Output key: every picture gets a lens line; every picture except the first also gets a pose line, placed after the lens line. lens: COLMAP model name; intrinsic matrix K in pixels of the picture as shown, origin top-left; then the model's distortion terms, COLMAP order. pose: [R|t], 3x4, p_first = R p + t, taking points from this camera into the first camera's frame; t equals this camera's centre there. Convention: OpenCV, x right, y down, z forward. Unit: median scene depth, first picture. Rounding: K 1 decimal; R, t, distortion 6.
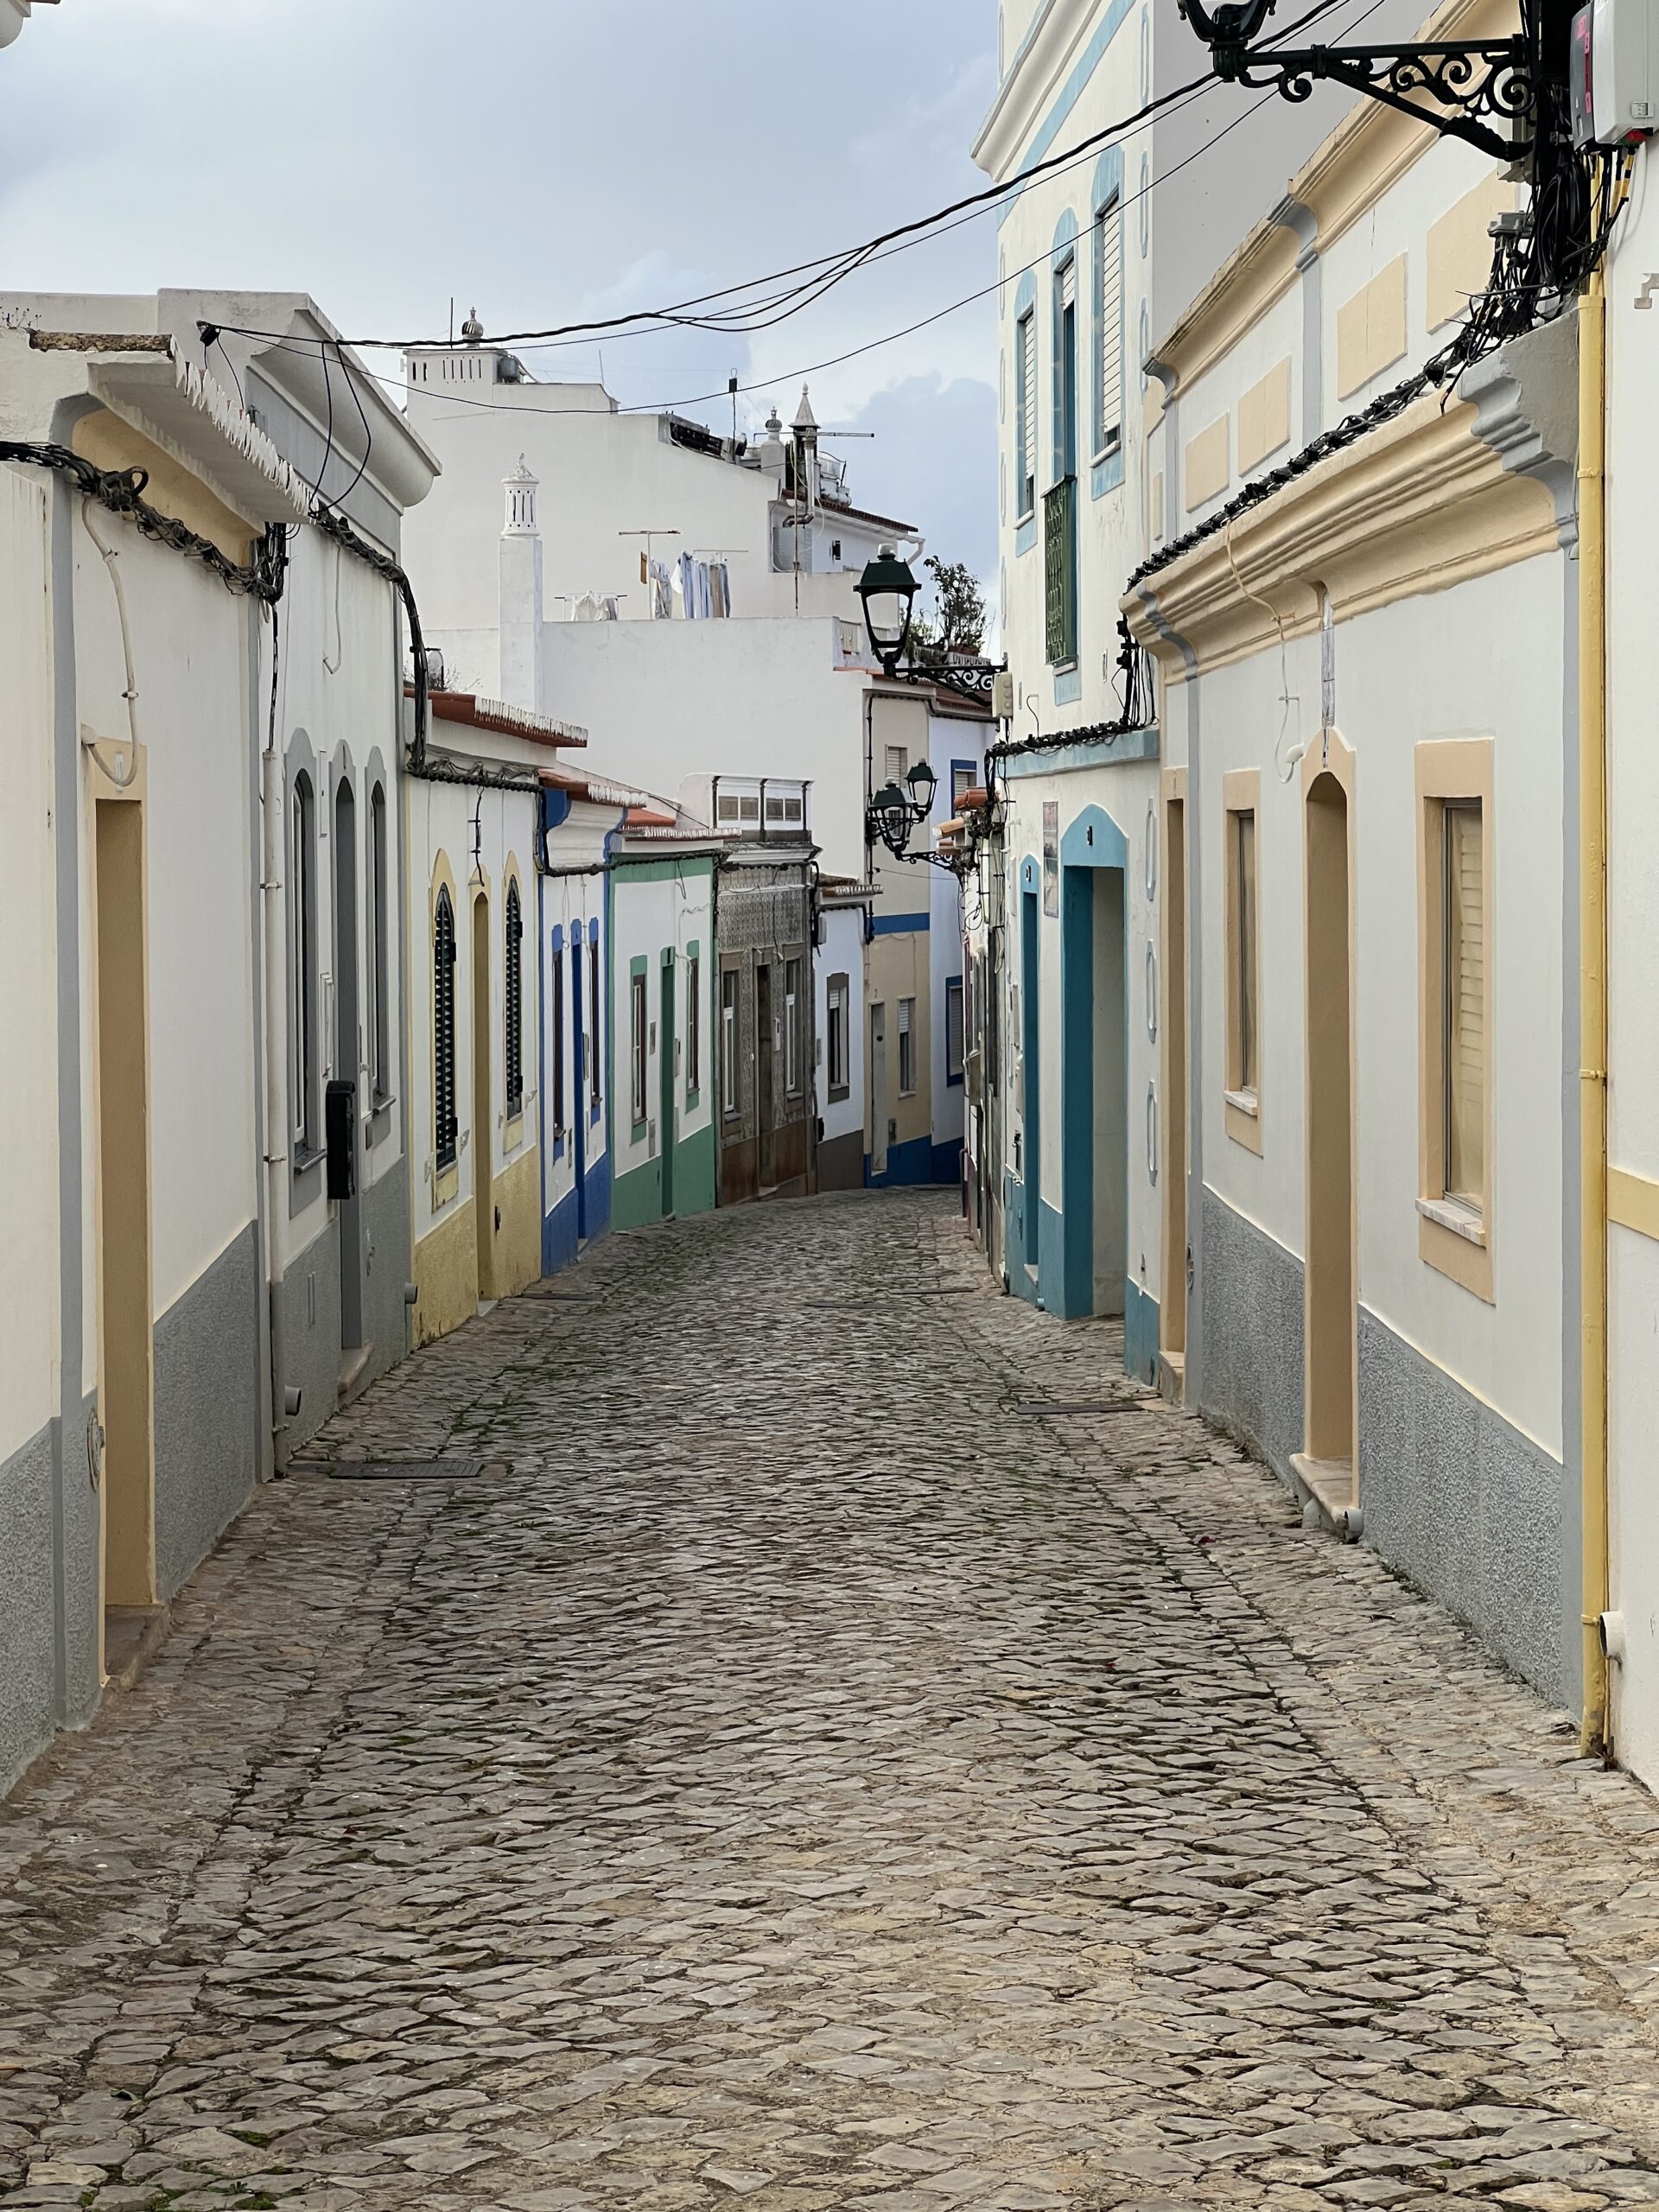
lens RADIAL K [[4980.7, 0, 829.6], [0, 4980.7, 1106.3], [0, 0, 1]] dist [0.044461, 0.000000]
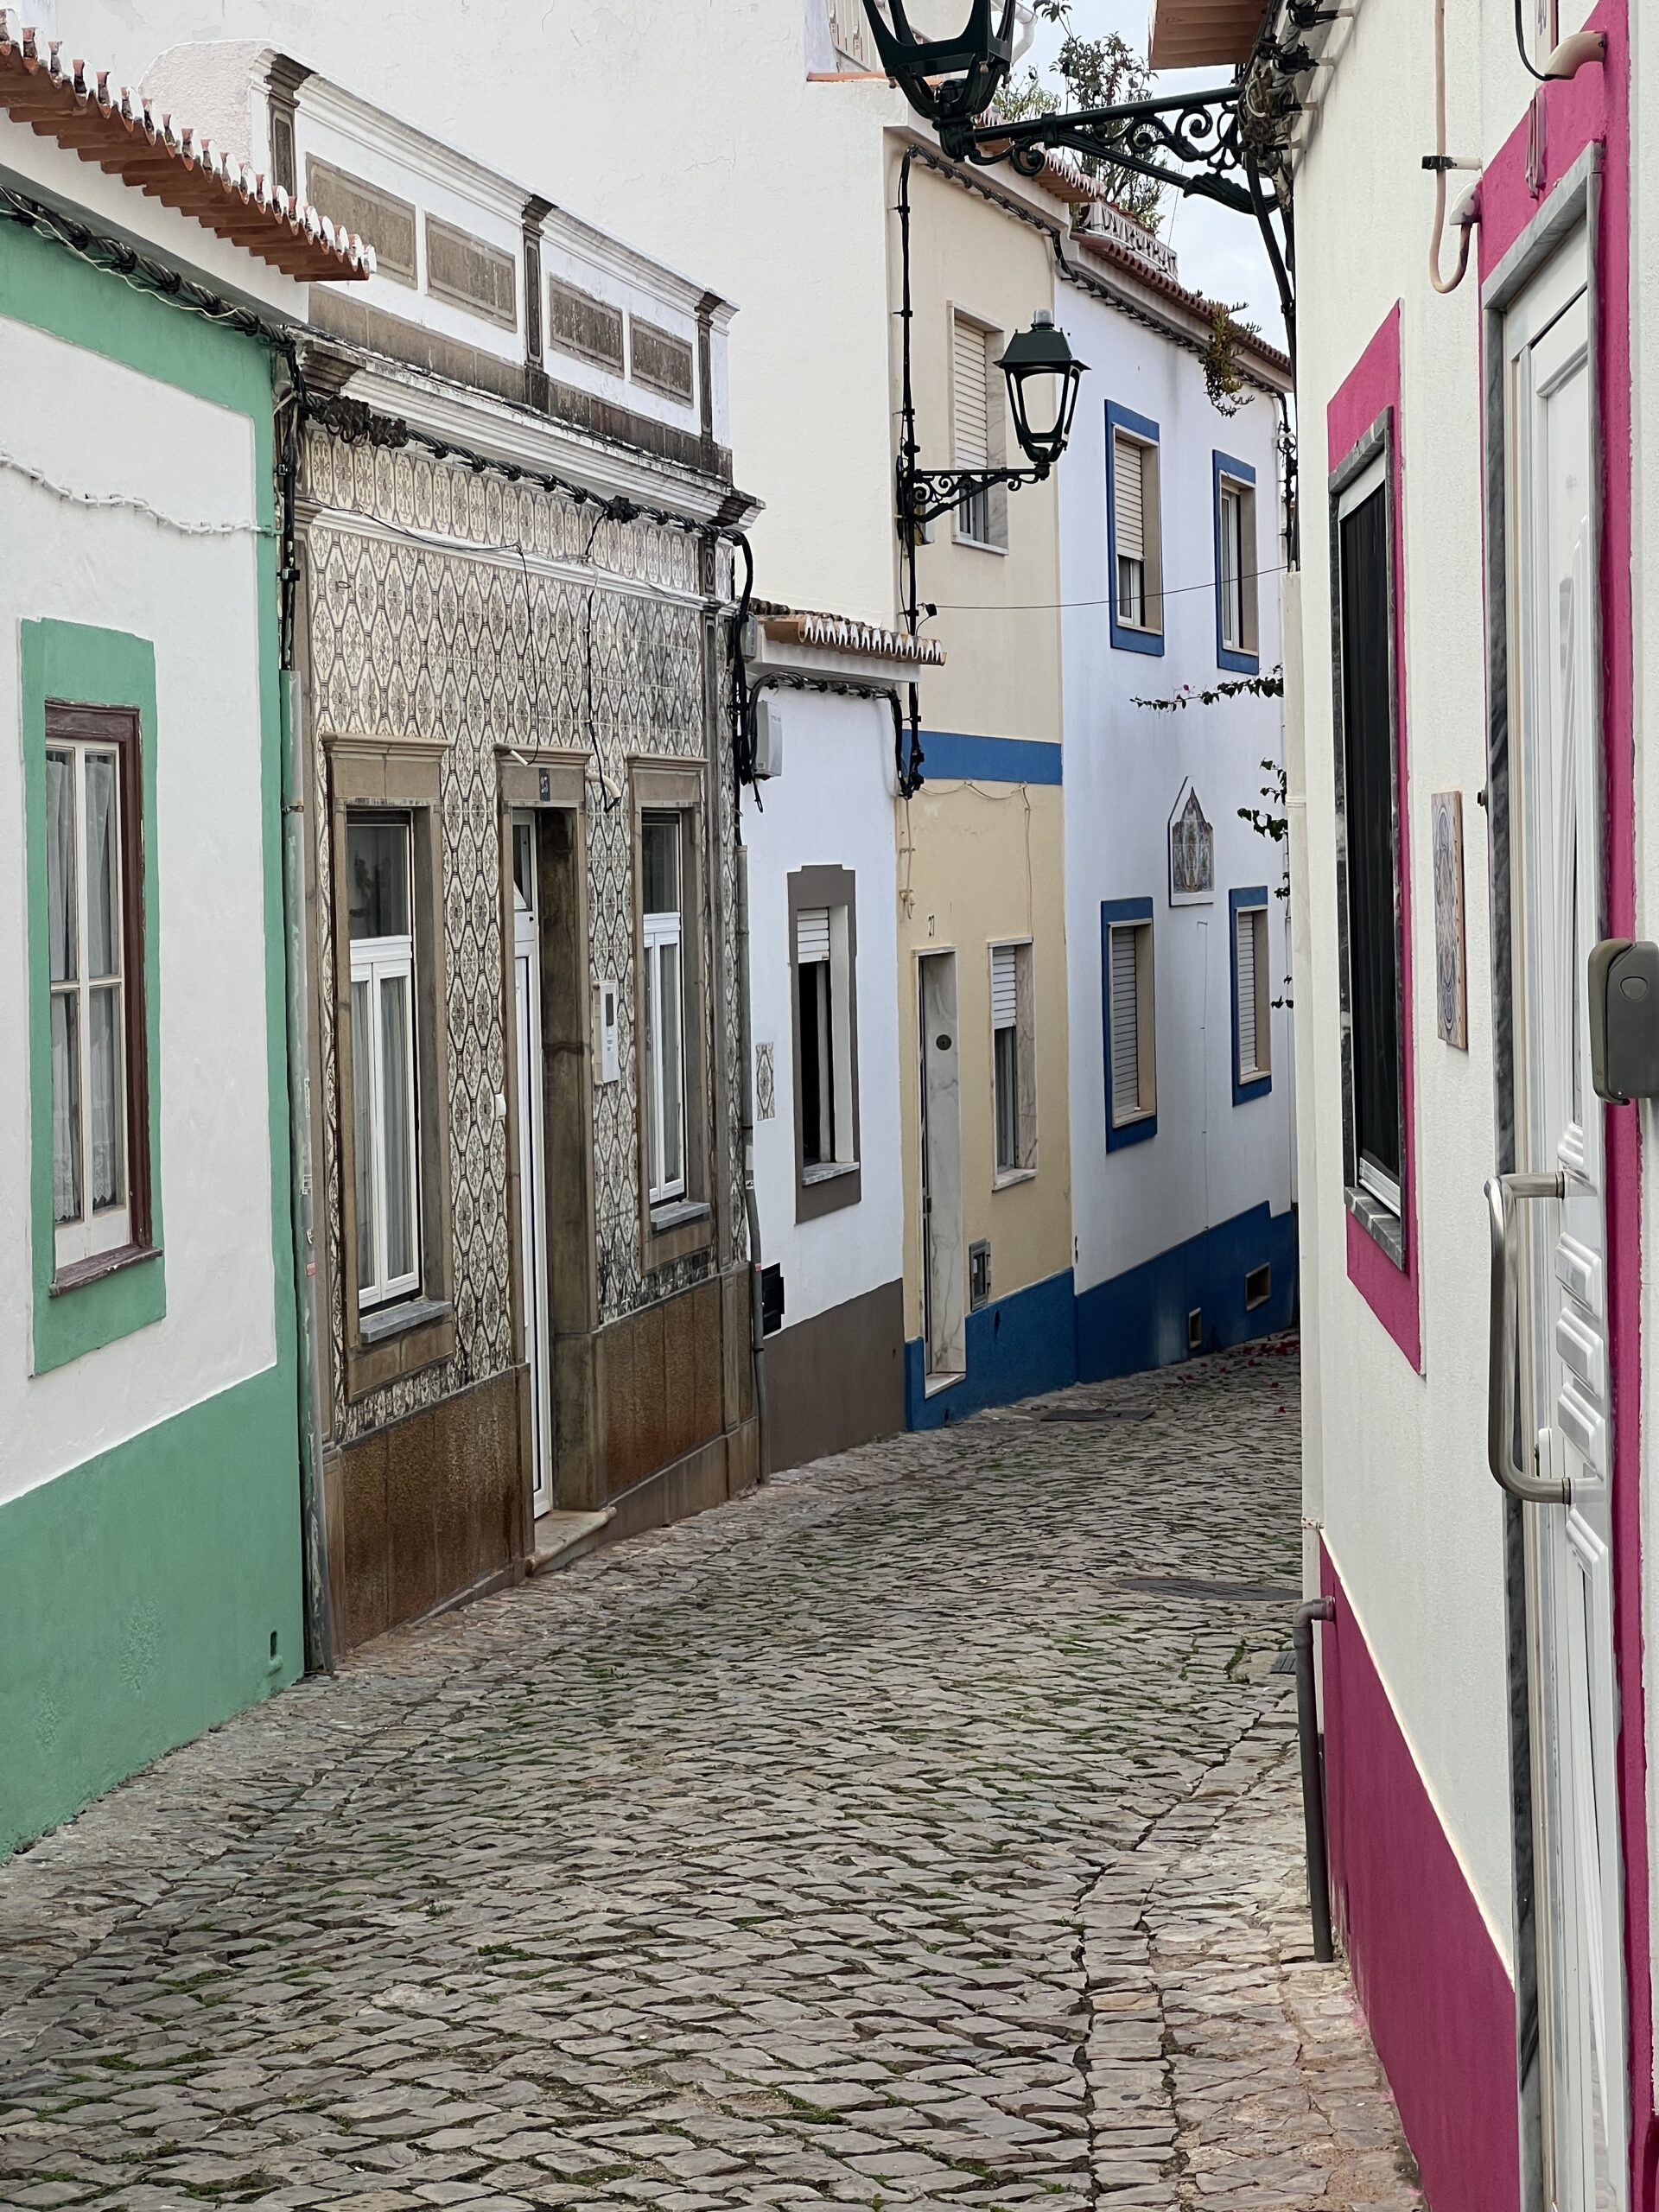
lens RADIAL K [[4980.7, 0, 829.2], [0, 4980.7, 1105.6], [0, 0, 1]] dist [0.044461, 0.000000]
pose [[0.999665, -0.014172, -0.021650, 0.009946], [0.014110, 0.999896, -0.002989, -0.007962], [0.021690, 0.002682, 0.999761, 0.632299]]
